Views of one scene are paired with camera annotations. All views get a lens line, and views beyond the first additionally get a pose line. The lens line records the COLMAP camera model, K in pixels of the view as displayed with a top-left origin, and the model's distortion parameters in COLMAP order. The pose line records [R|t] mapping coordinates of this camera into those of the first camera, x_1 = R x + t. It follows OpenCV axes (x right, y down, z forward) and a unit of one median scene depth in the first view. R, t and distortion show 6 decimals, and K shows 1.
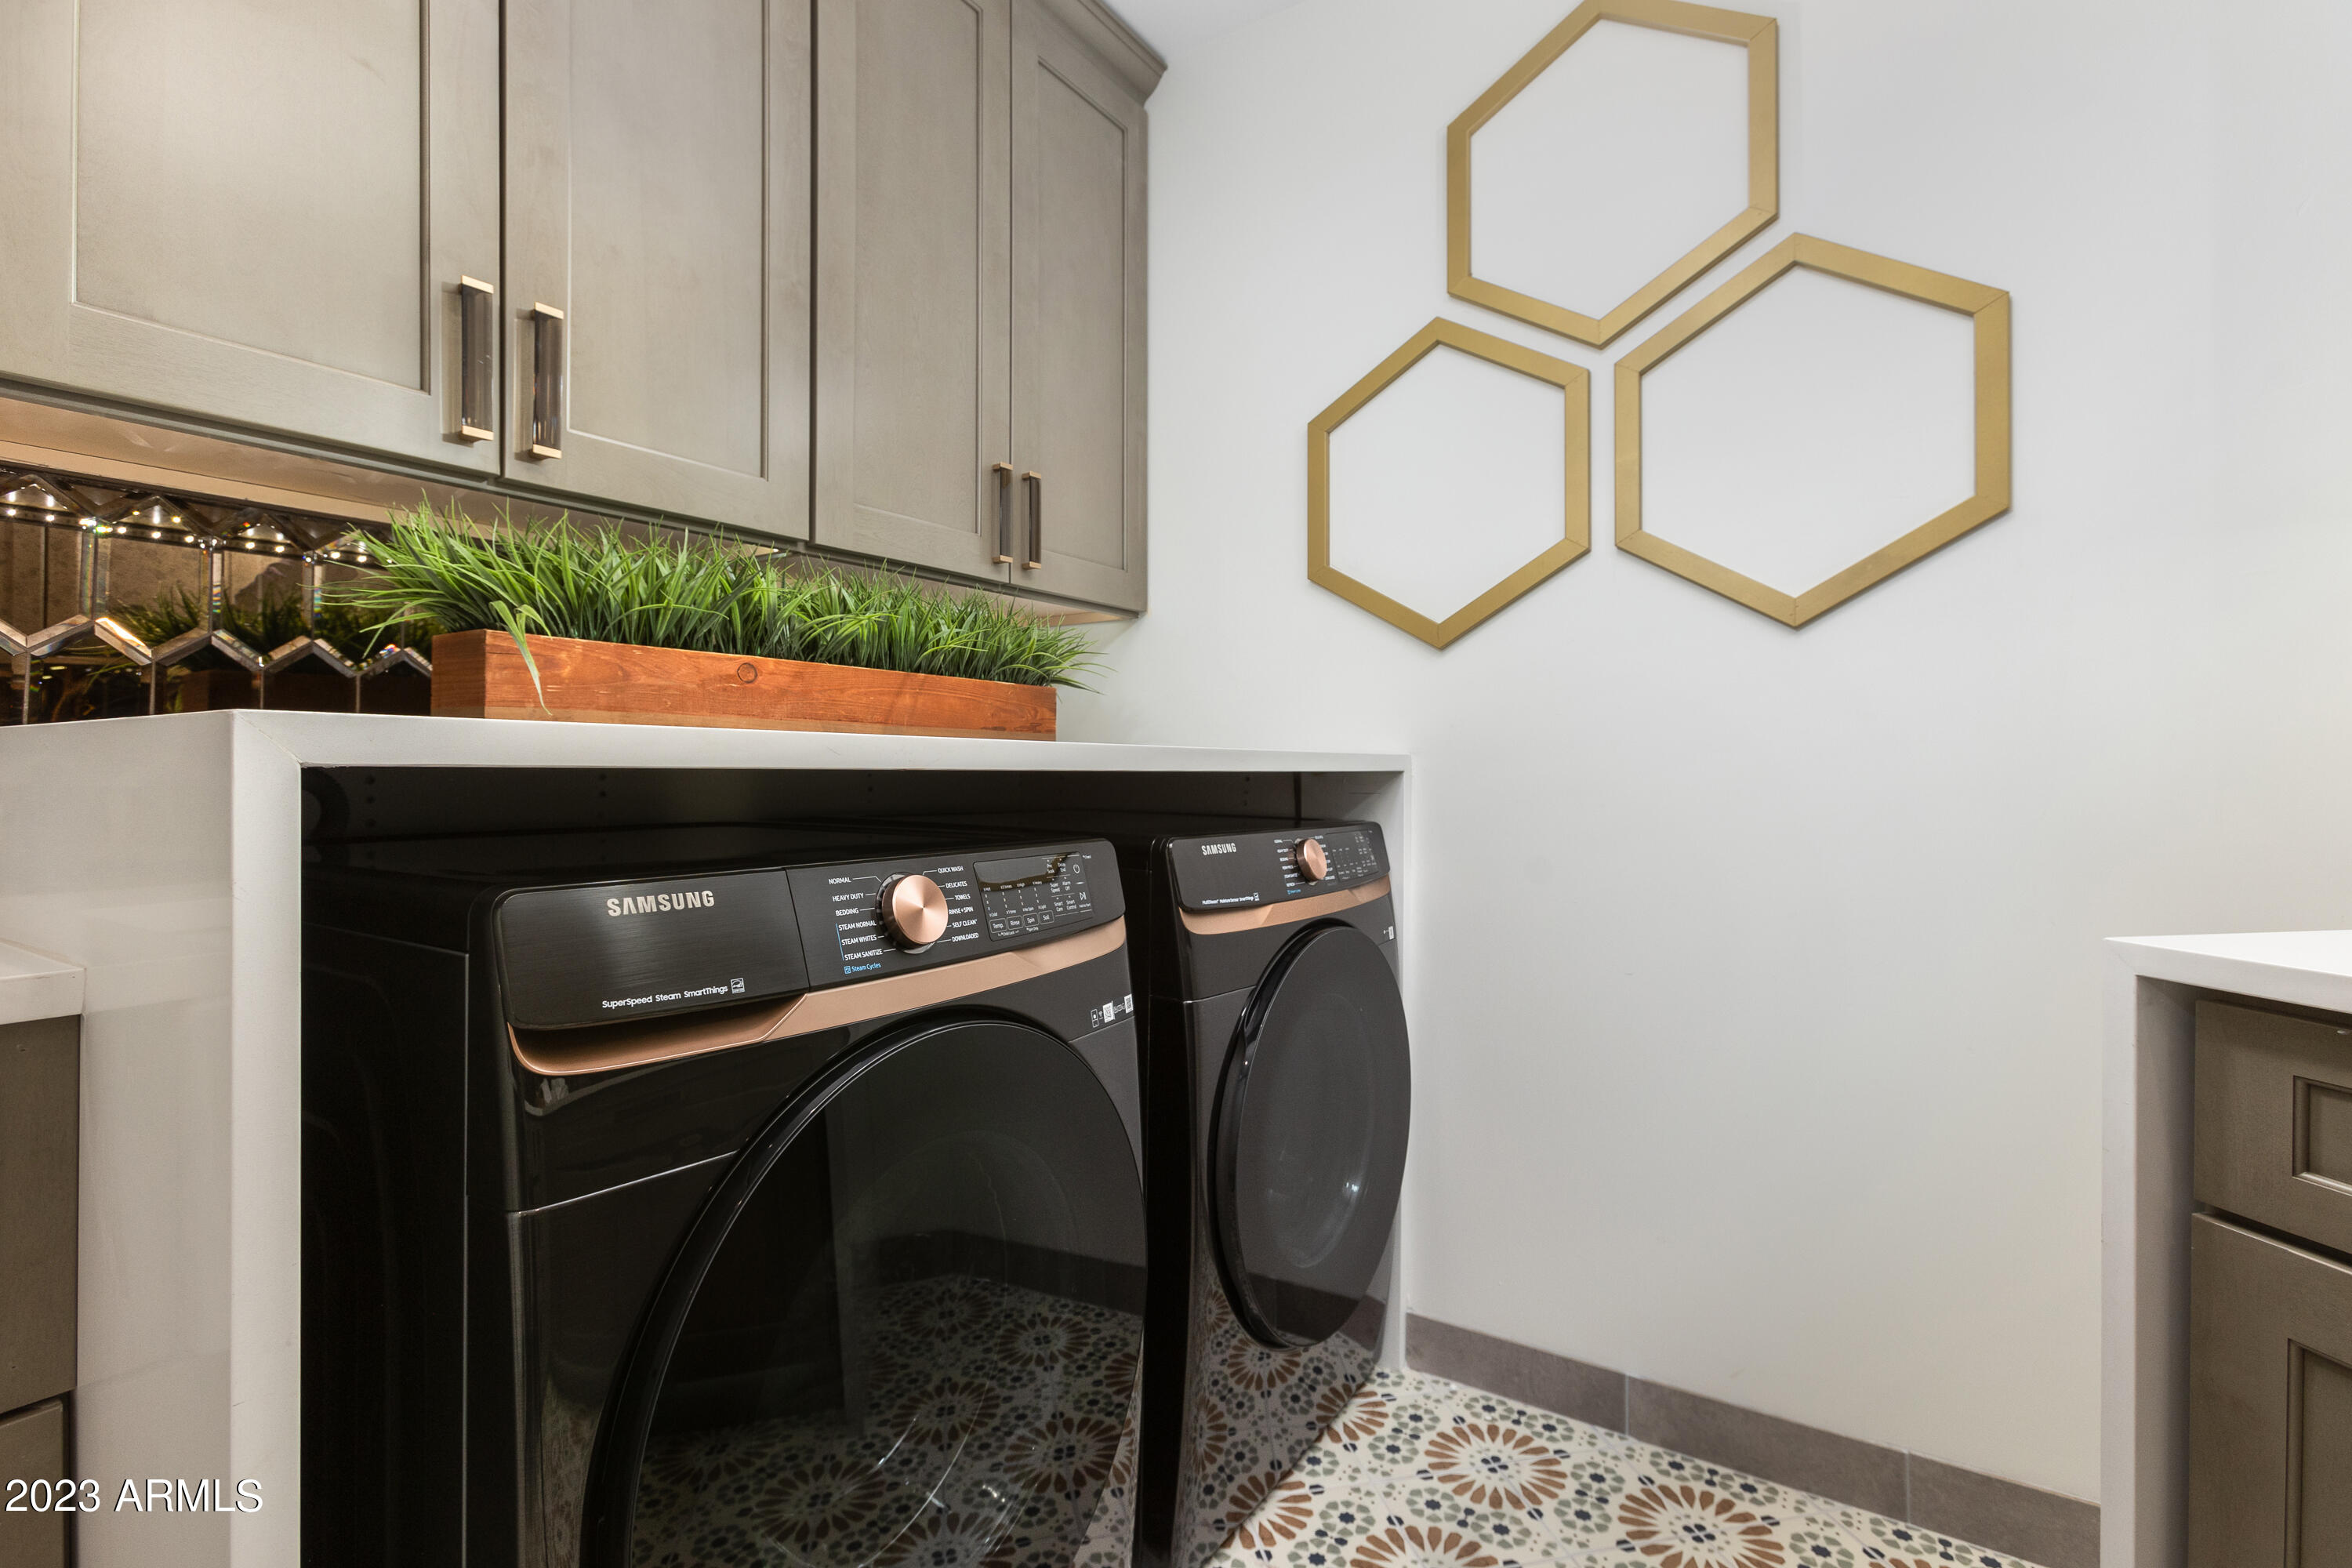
lens RADIAL K [[1065.7, 0, 1173.1], [0, 1065.7, 769.5], [0, 0, 1]] dist [-0.025831, 0.000138]
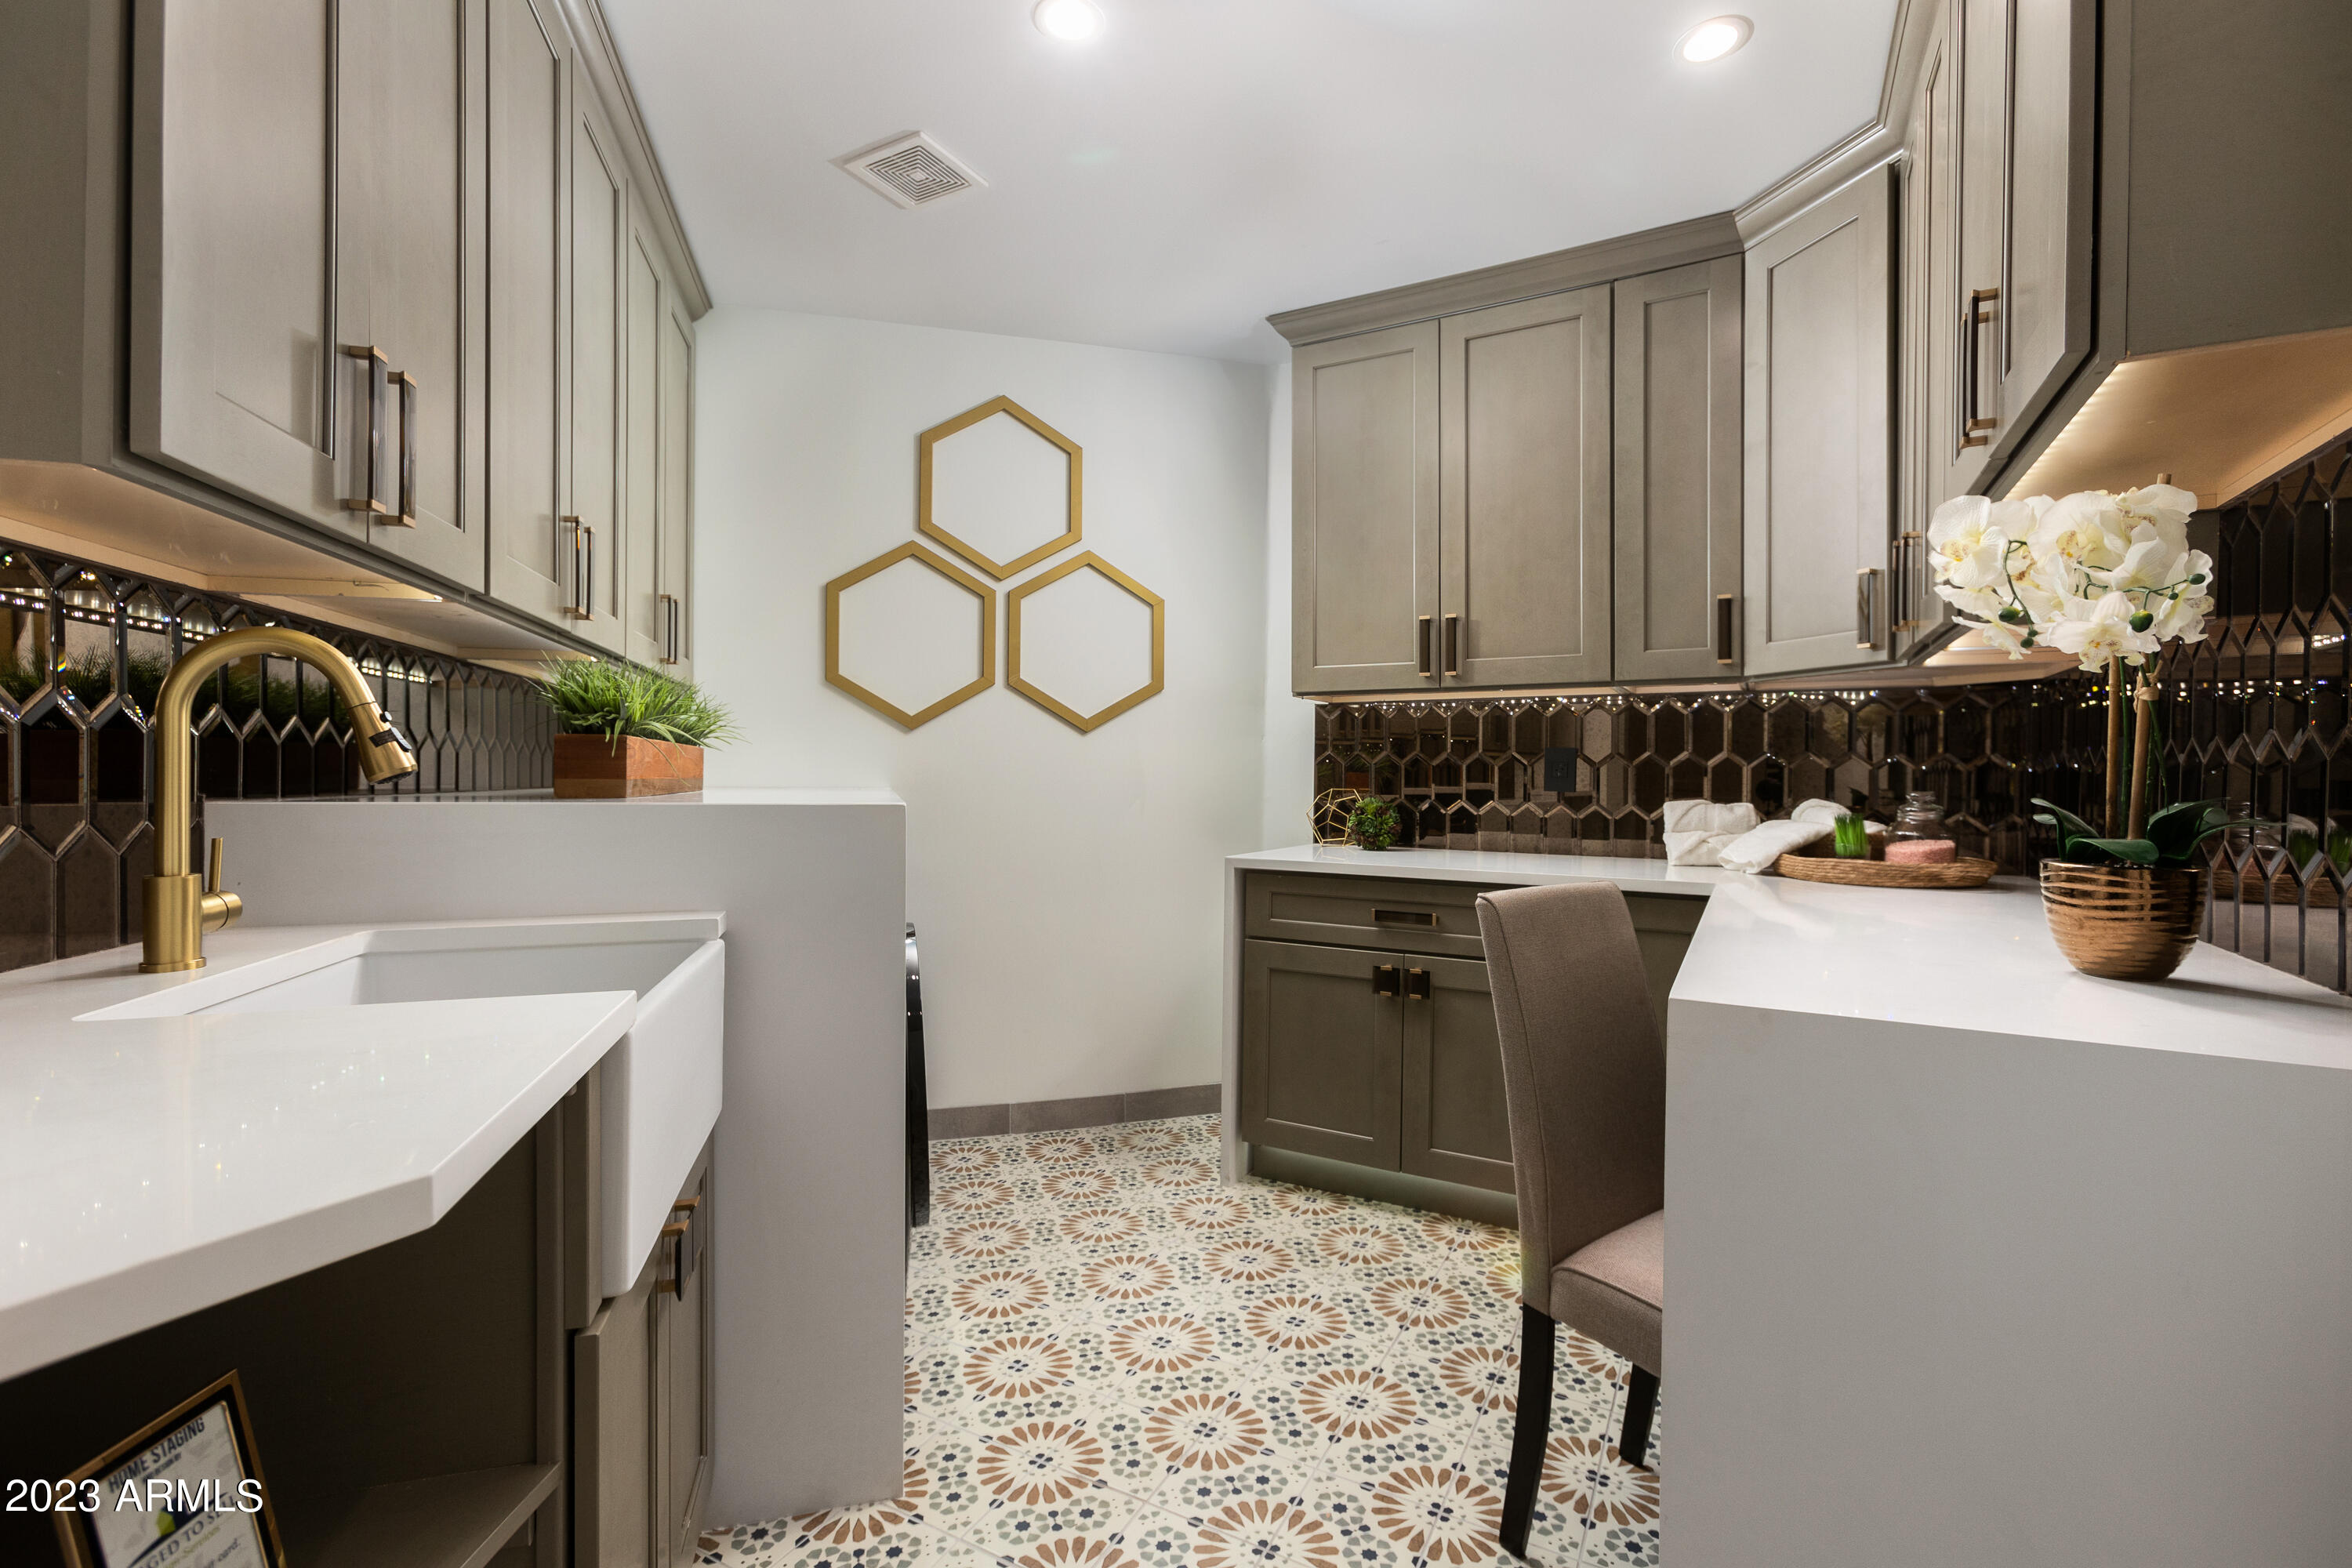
lens RADIAL K [[1065.7, 0, 1180.0], [0, 1065.7, 780.8], [0, 0, 1]] dist [-0.025831, 0.000138]
pose [[0.646904, -0.004758, 0.762557, -0.857912], [0.000813, 0.999984, 0.005550, -0.041479], [-0.762571, -0.002970, 0.646898, -0.508857]]
